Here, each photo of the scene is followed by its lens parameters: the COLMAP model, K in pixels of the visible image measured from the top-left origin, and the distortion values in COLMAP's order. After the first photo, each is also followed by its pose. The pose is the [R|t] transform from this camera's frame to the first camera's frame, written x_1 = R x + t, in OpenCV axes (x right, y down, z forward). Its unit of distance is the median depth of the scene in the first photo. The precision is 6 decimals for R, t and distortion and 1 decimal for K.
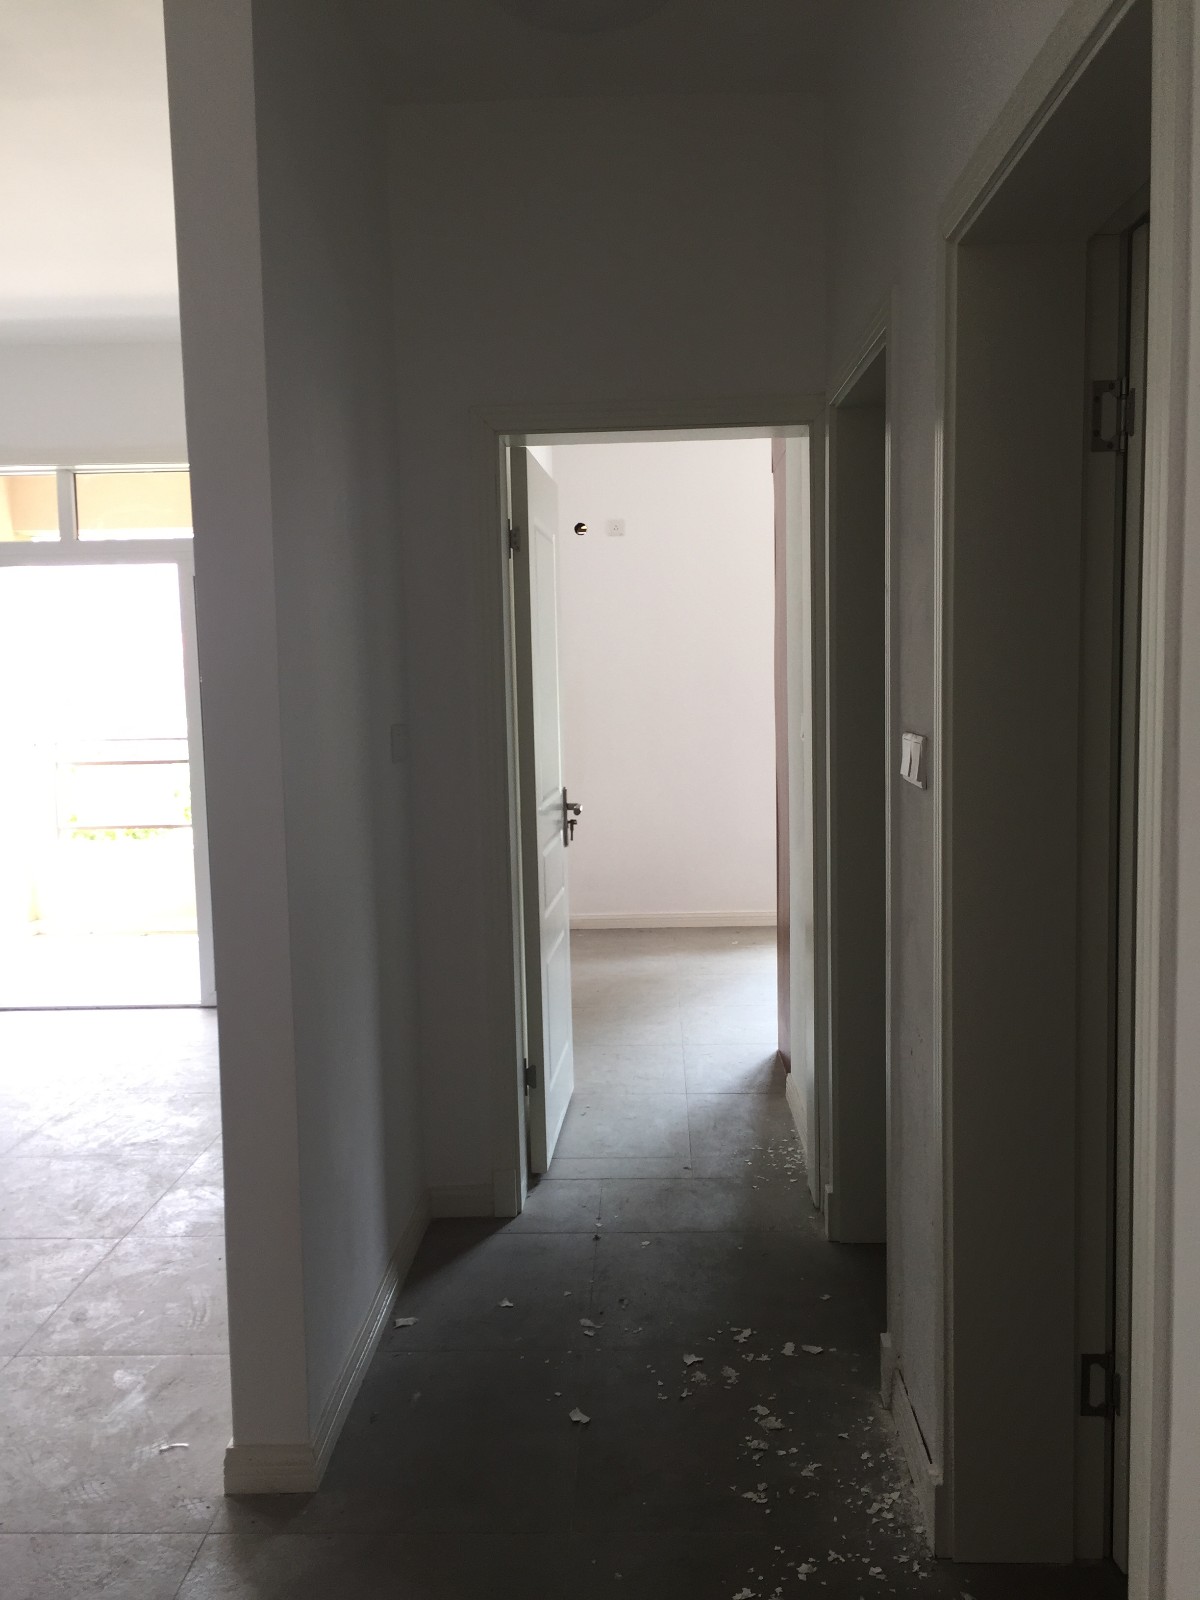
lens RADIAL K [[1355.0, 0, 600.0], [0, 1355.0, 800.0], [0, 0, 1]] dist [0.003898, -0.005034]
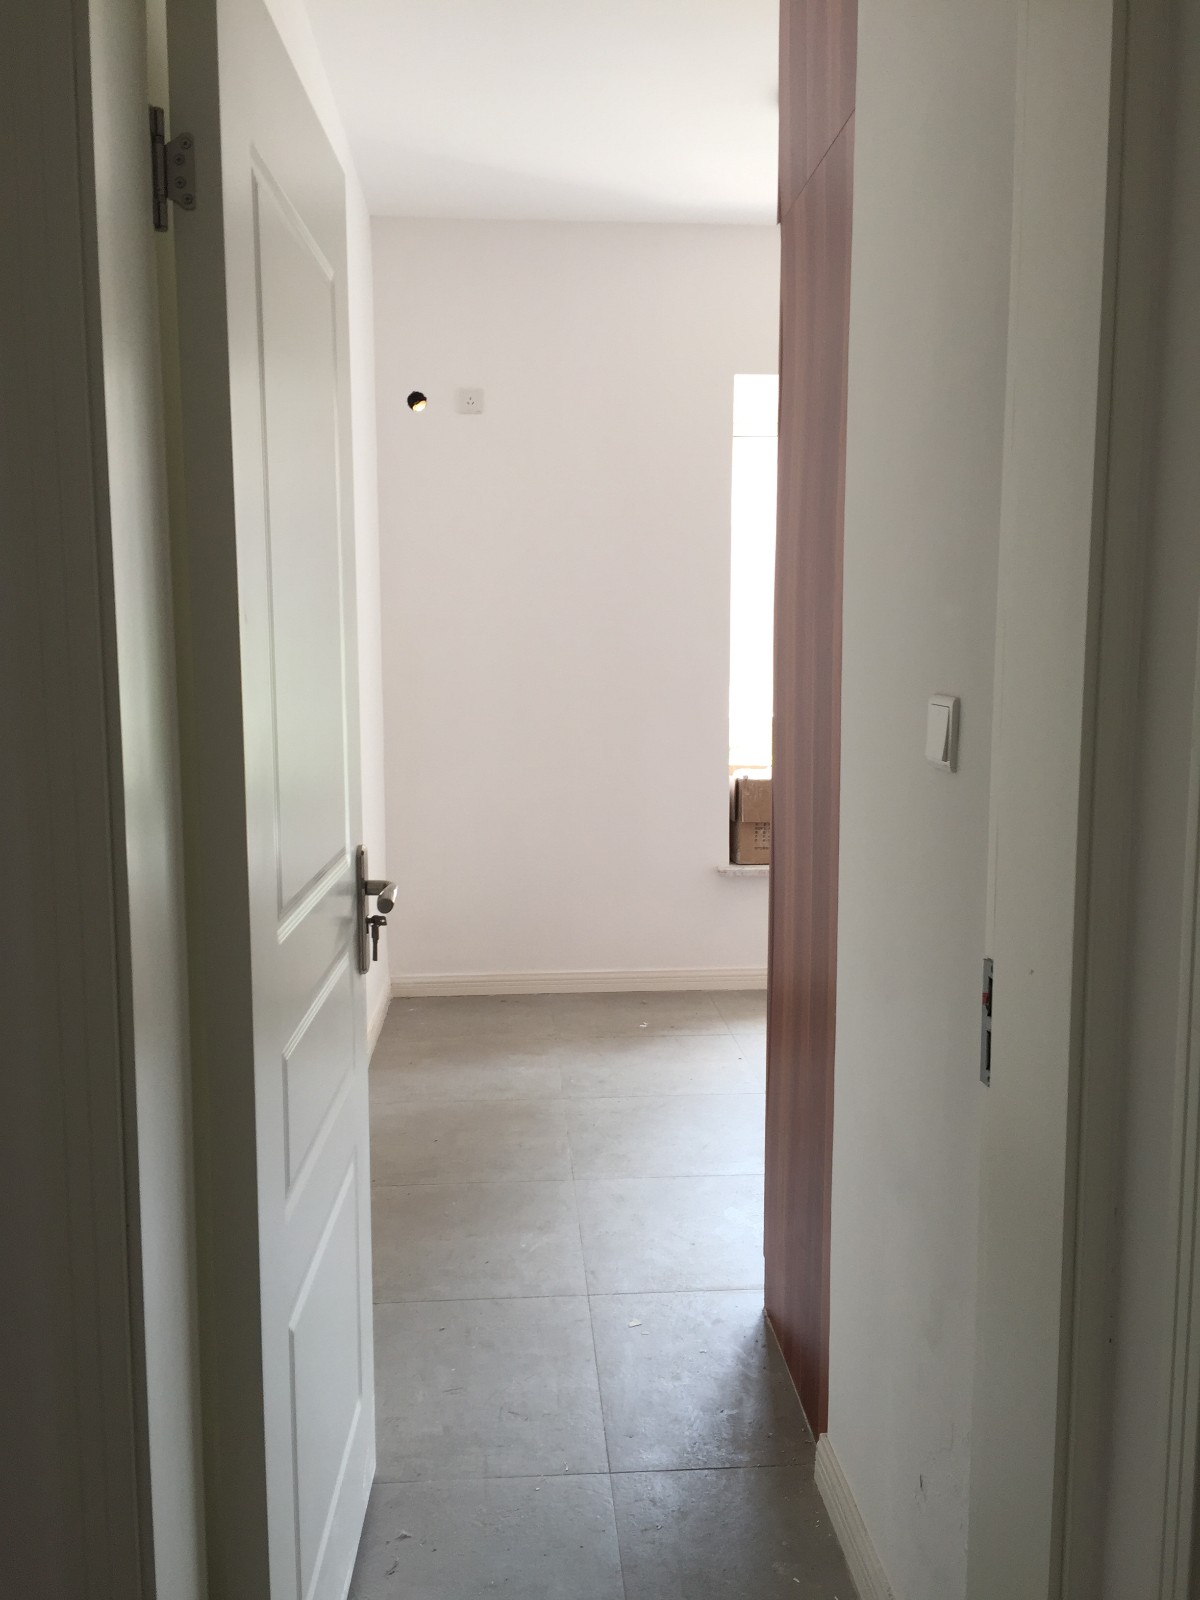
lens RADIAL K [[1355.0, 0, 600.0], [0, 1355.0, 800.0], [0, 0, 1]] dist [0.003898, -0.005034]
pose [[0.993656, 0.009146, 0.112094, 0.002986], [-0.012506, 0.999492, 0.029307, -0.036285], [-0.111769, -0.030523, 0.993265, 0.489357]]
